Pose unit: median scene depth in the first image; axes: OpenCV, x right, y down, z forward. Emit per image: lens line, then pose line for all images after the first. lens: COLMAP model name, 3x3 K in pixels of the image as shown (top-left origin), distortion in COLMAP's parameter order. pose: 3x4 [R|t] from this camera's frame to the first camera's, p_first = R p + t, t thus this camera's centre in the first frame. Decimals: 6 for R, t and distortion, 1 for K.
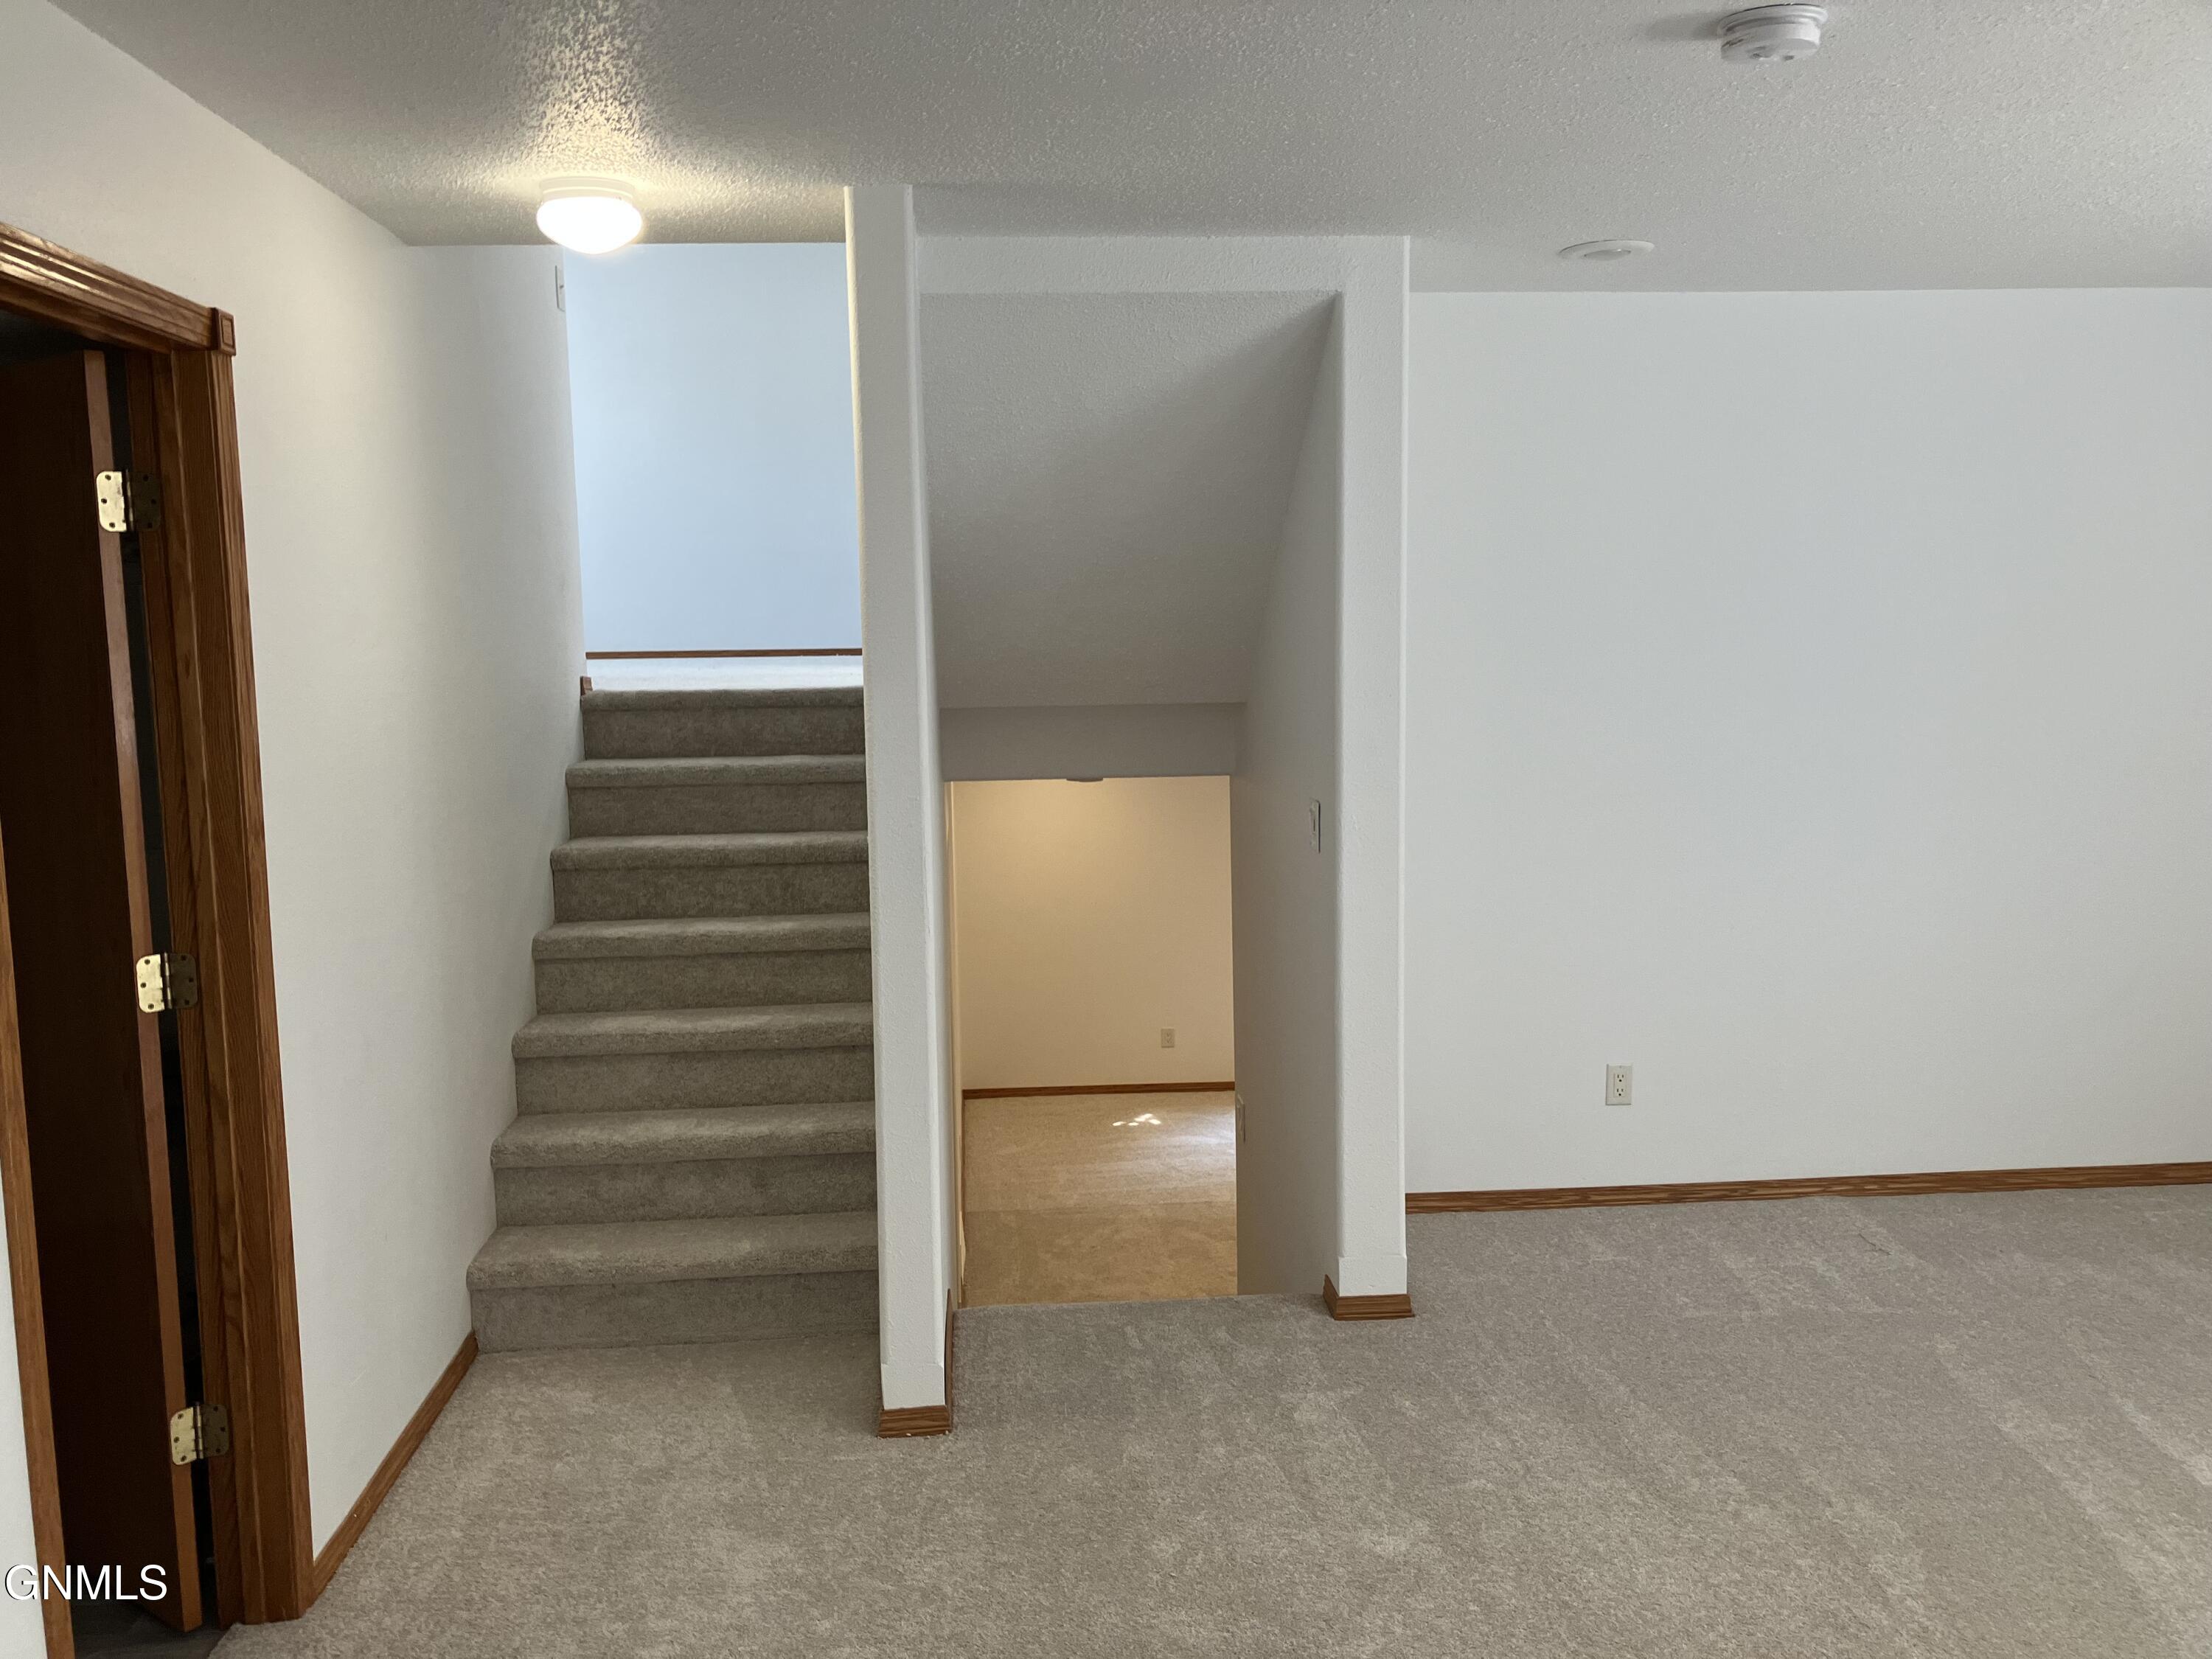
lens RADIAL K [[1815.1, 0, 1106.7], [0, 1815.1, 829.4], [0, 0, 1]] dist [0.017960, 0.009873]
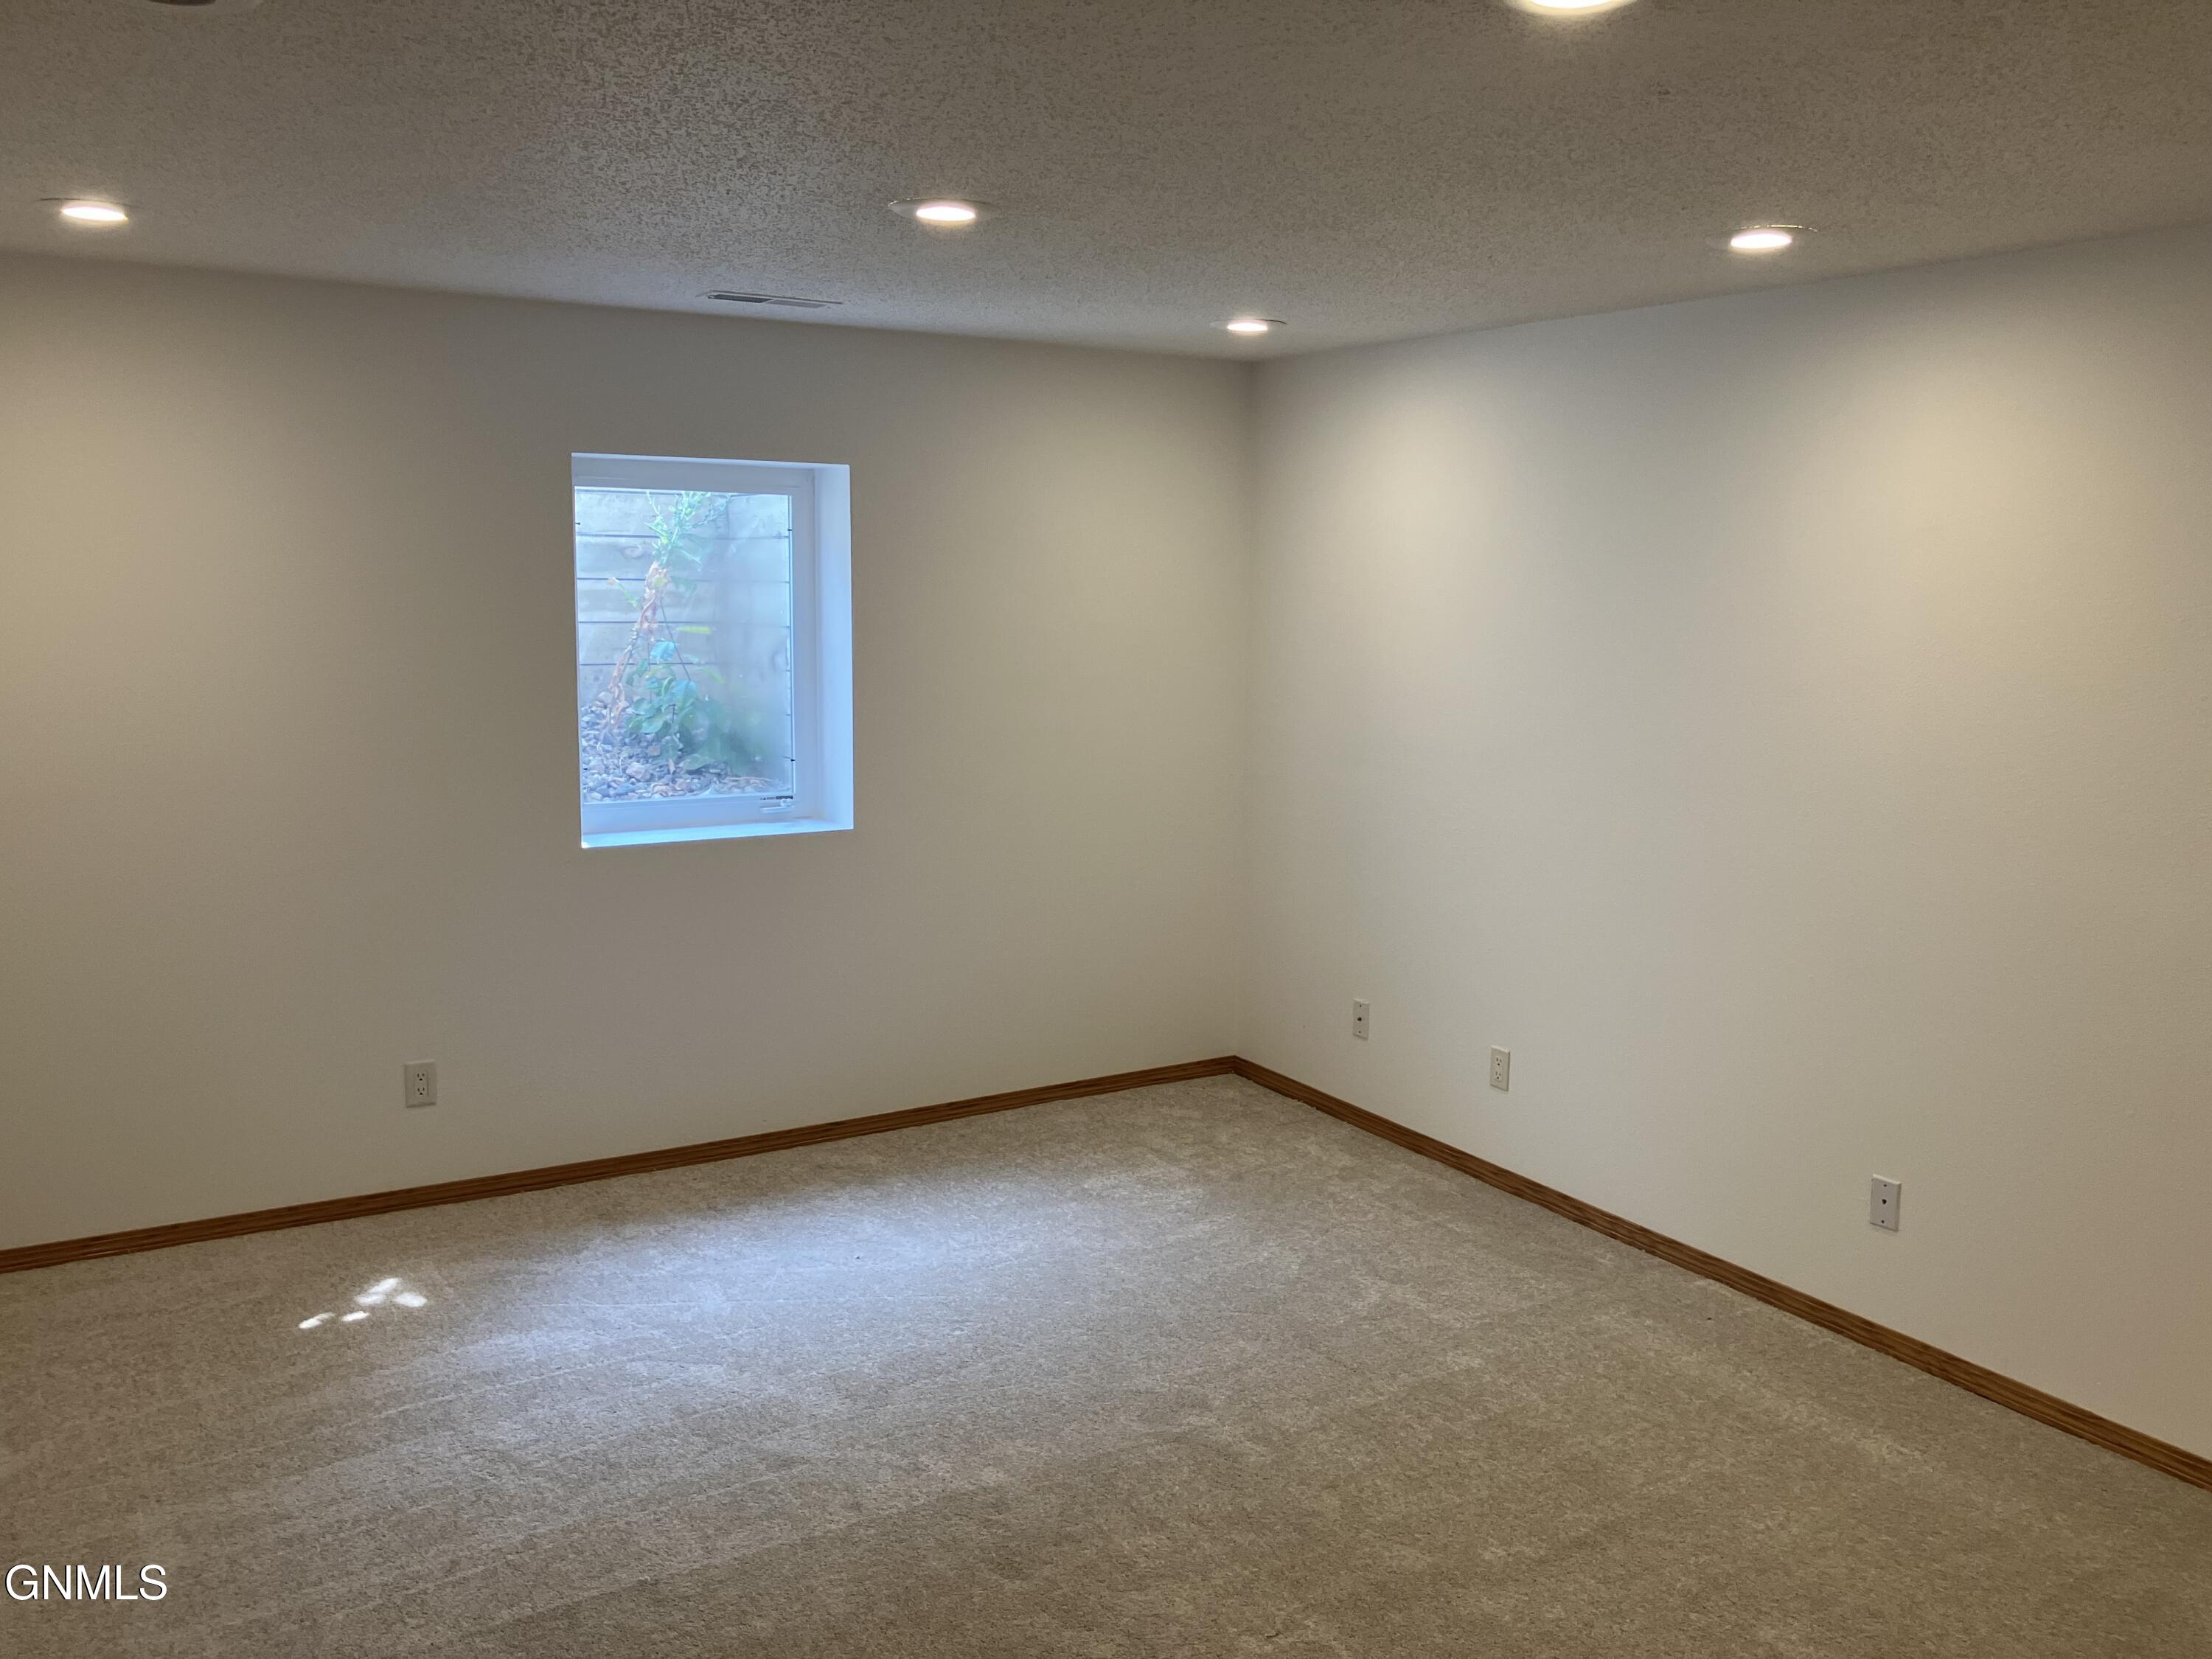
lens RADIAL K [[1815.1, 0, 1108.5], [0, 1815.1, 831.1], [0, 0, 1]] dist [0.017960, 0.009873]
pose [[0.890050, -0.040283, 0.454080, -0.015918], [0.023115, 0.998795, 0.043300, 0.042131], [-0.455277, -0.028043, 0.889908, 0.574400]]
